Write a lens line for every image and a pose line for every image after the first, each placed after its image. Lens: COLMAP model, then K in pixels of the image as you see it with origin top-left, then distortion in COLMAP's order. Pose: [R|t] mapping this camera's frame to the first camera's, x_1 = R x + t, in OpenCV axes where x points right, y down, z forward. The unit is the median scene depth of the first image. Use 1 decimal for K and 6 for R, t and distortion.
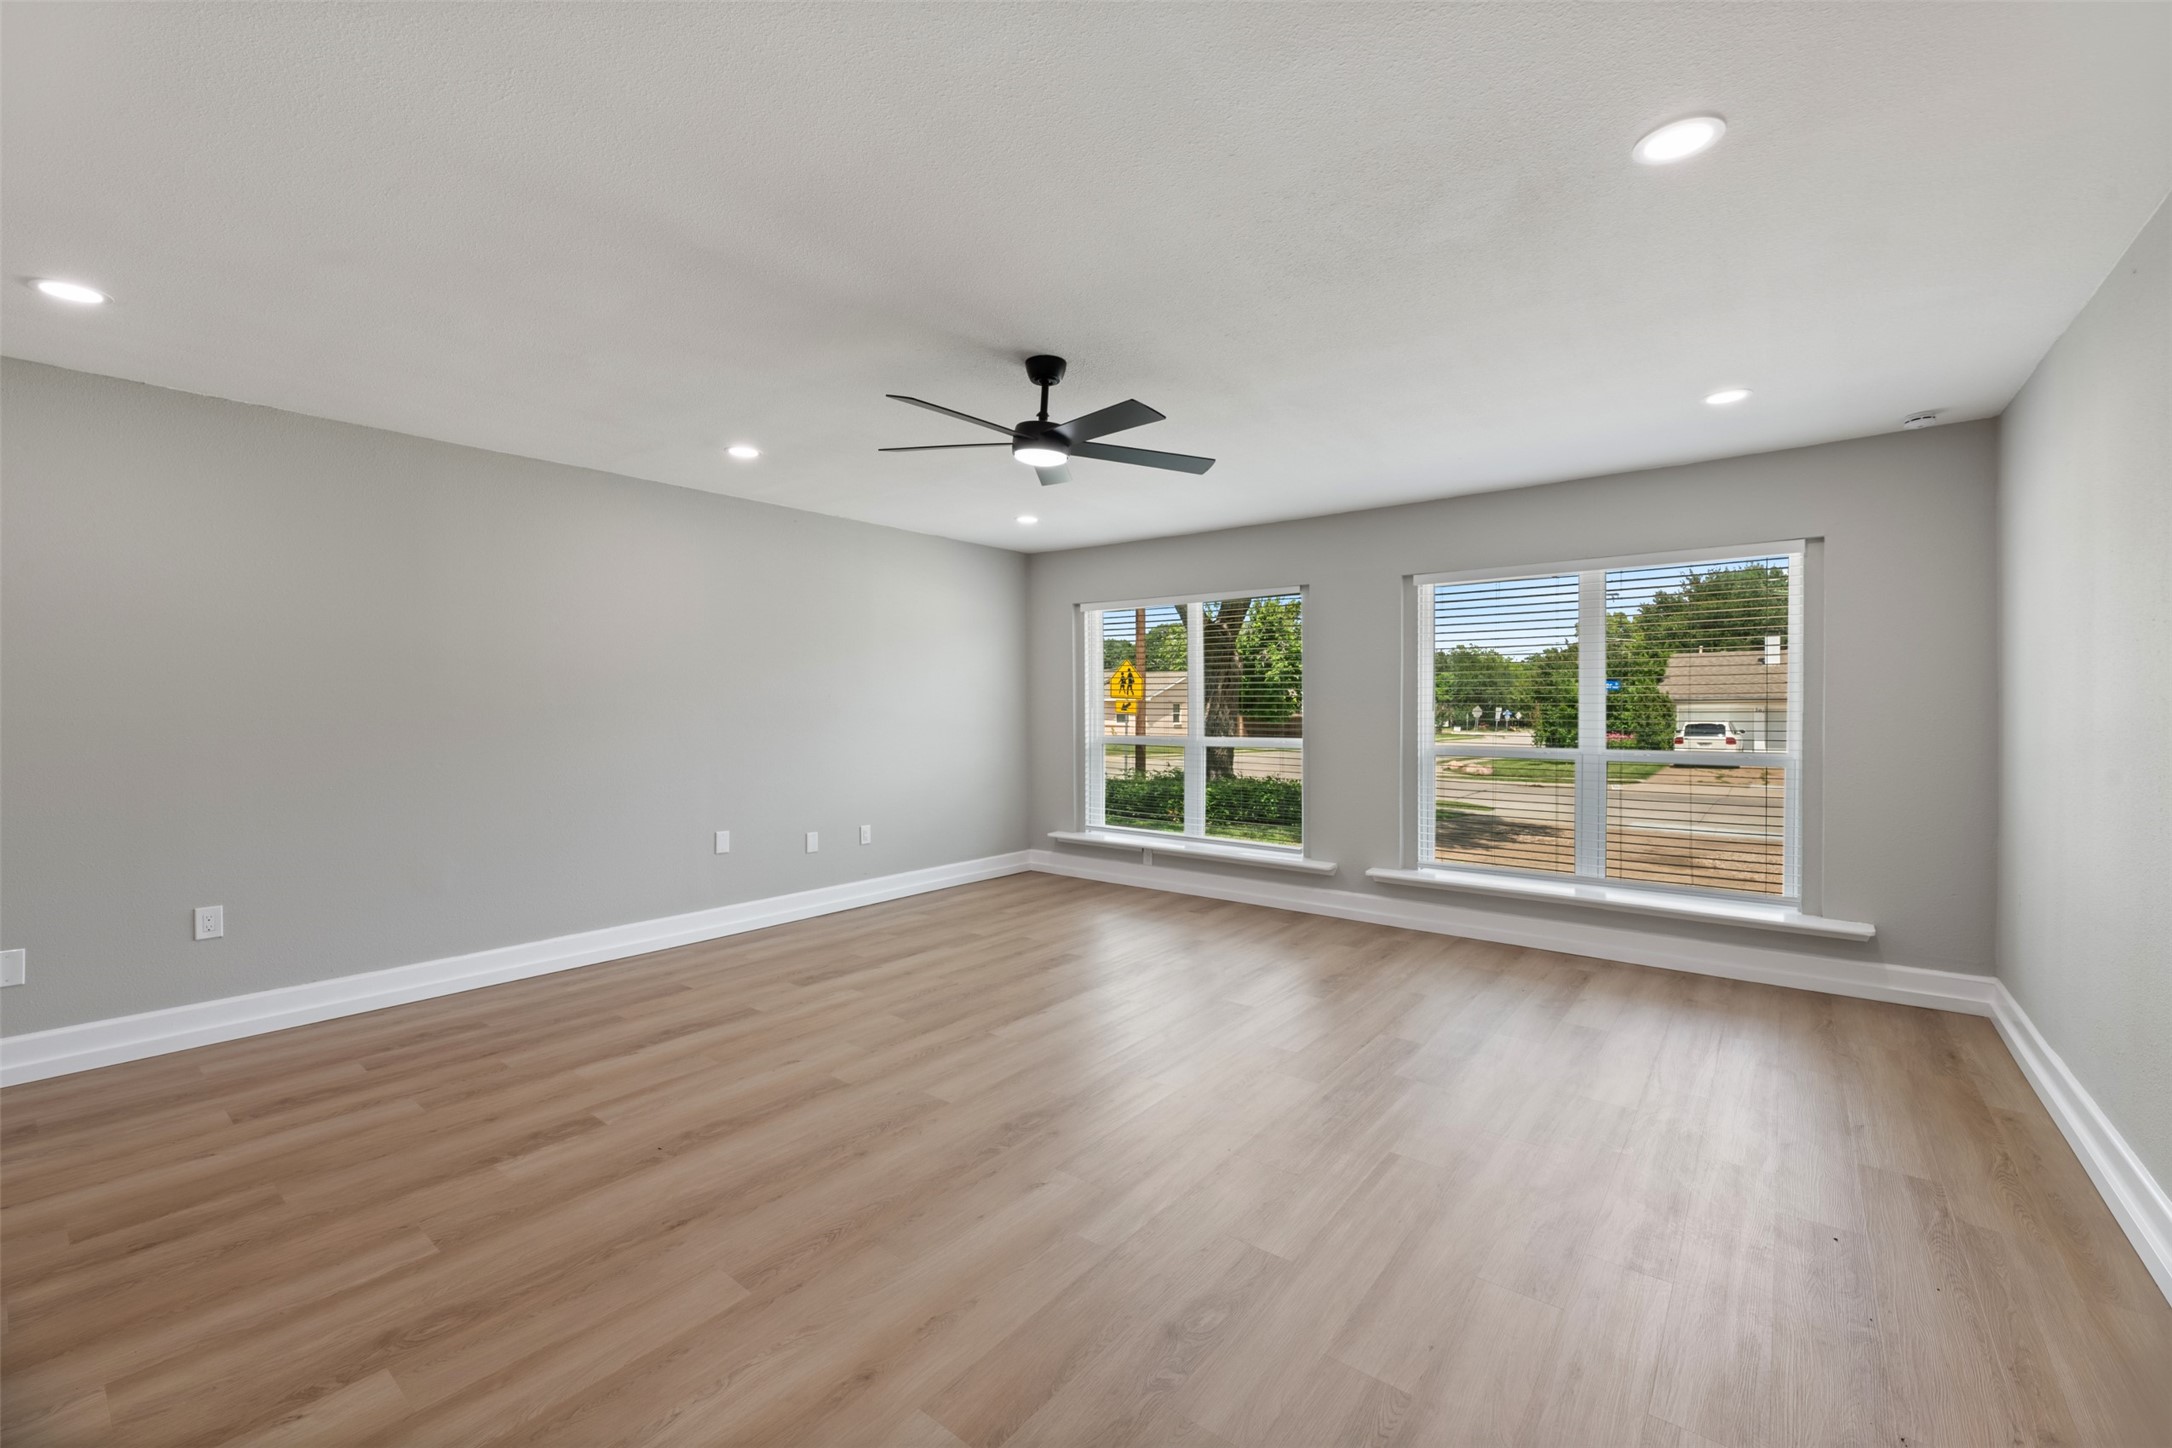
lens RADIAL K [[885.9, 0, 1086.0], [0, 885.9, 724.0], [0, 0, 1]] dist [-0.000063, -0.000300]
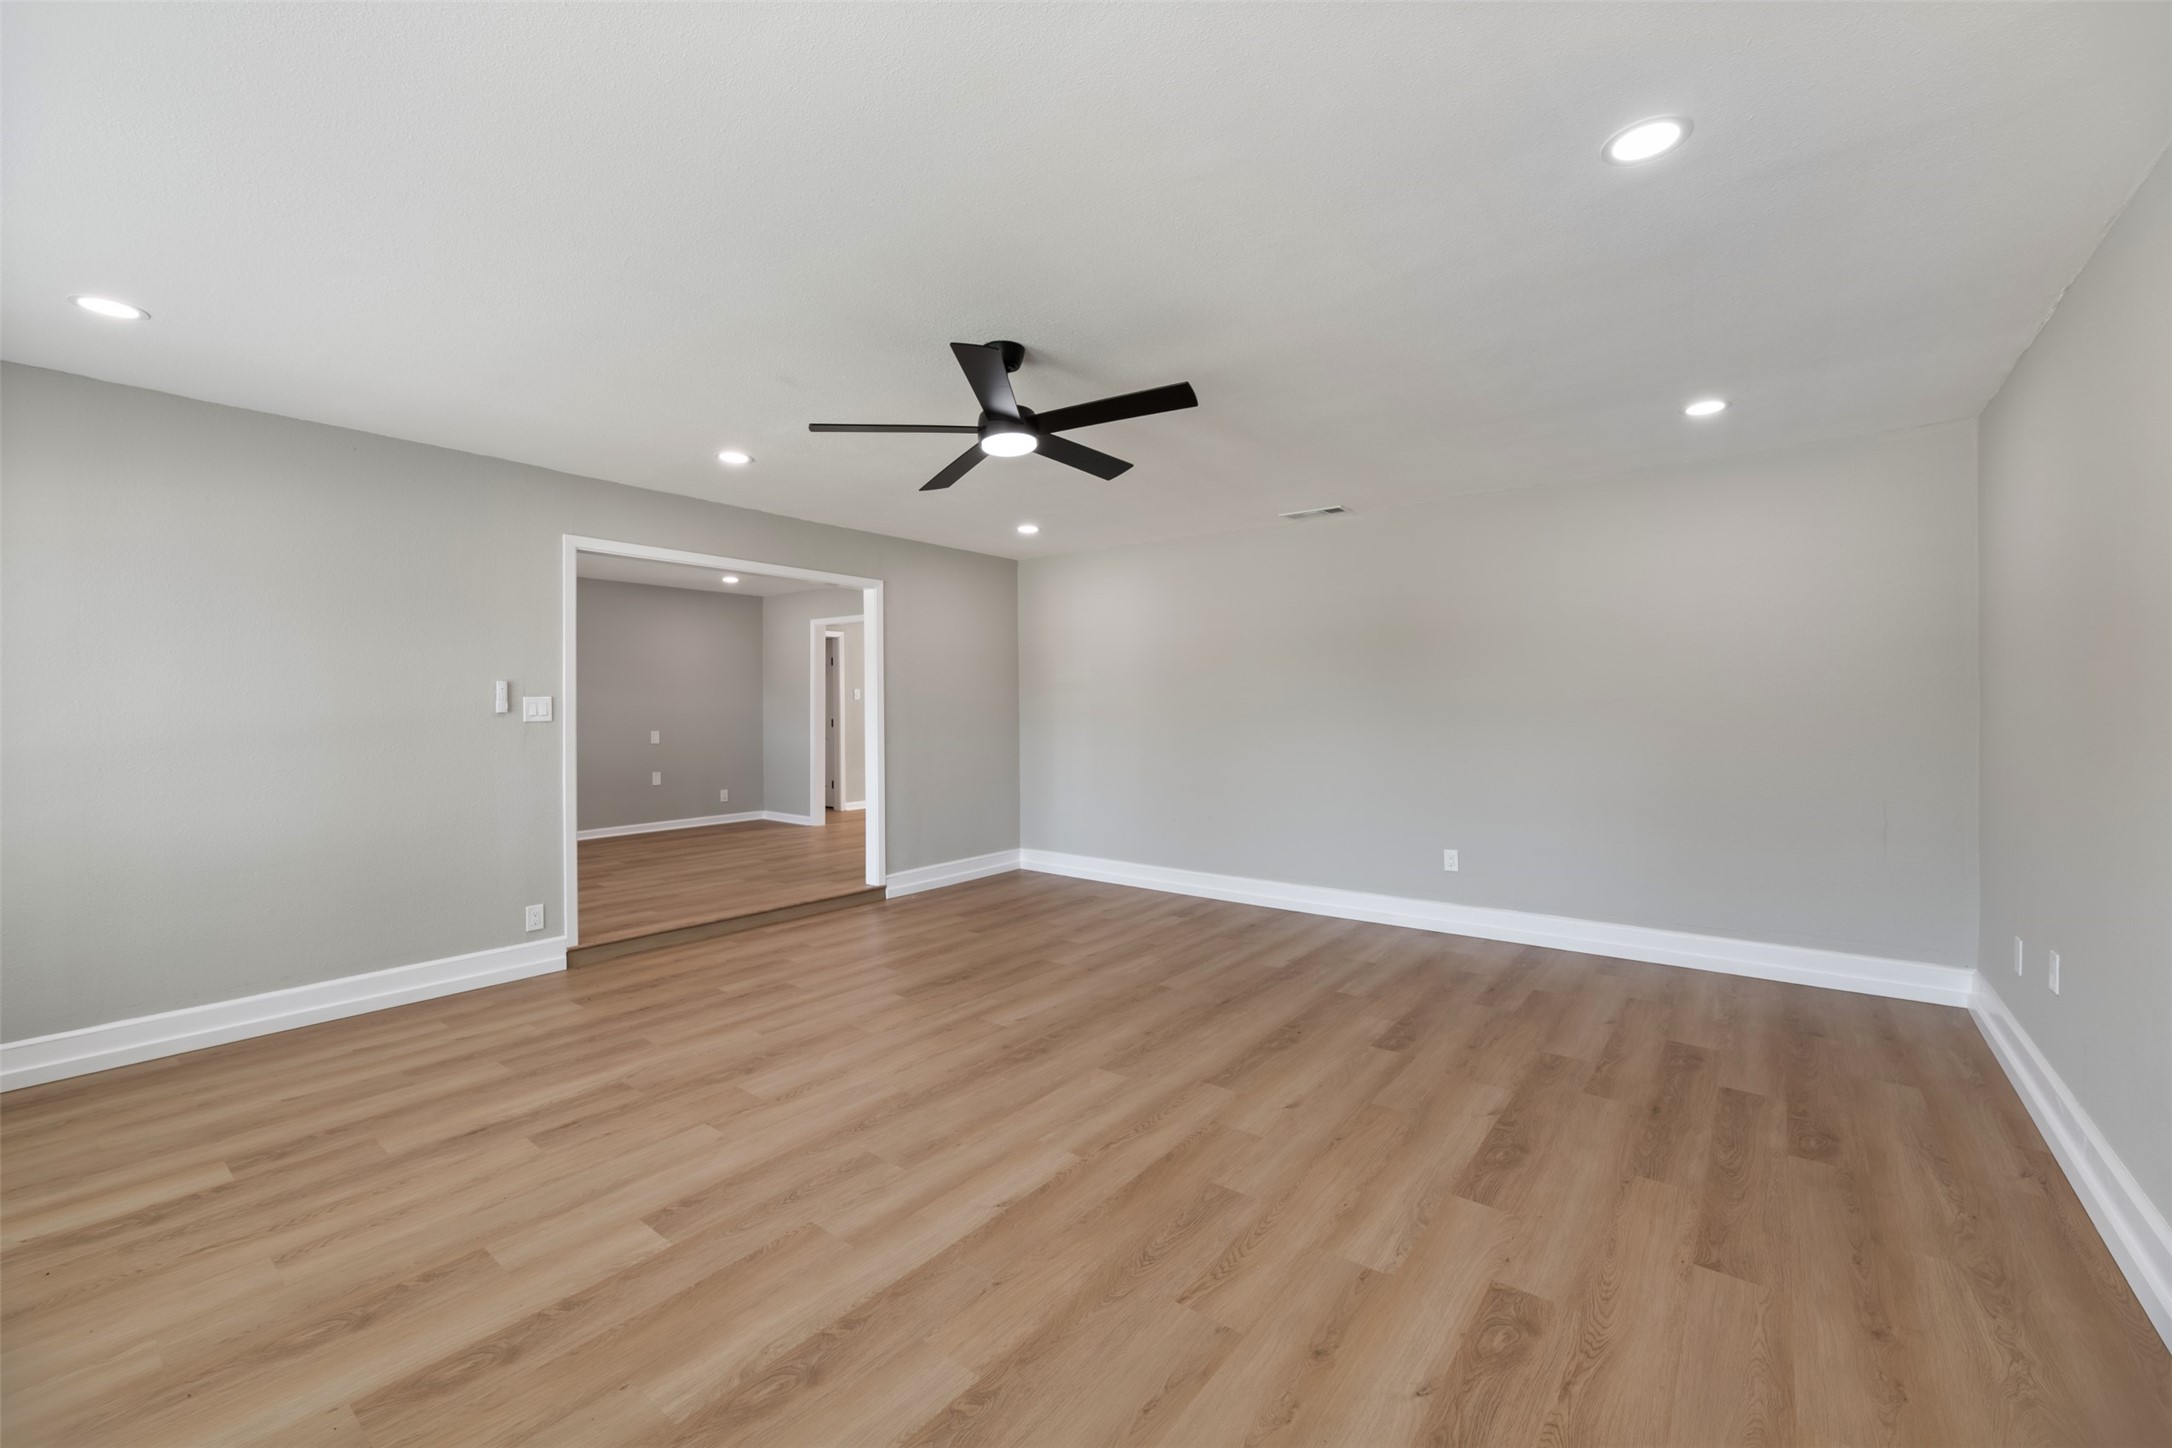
lens RADIAL K [[885.9, 0, 1086.0], [0, 885.9, 724.0], [0, 0, 1]] dist [-0.000063, -0.000300]
pose [[-0.999977, 0.006450, -0.002132, -0.131196], [0.006367, 0.999301, 0.036847, -0.036653], [0.002368, 0.036833, -0.999319, 1.962572]]
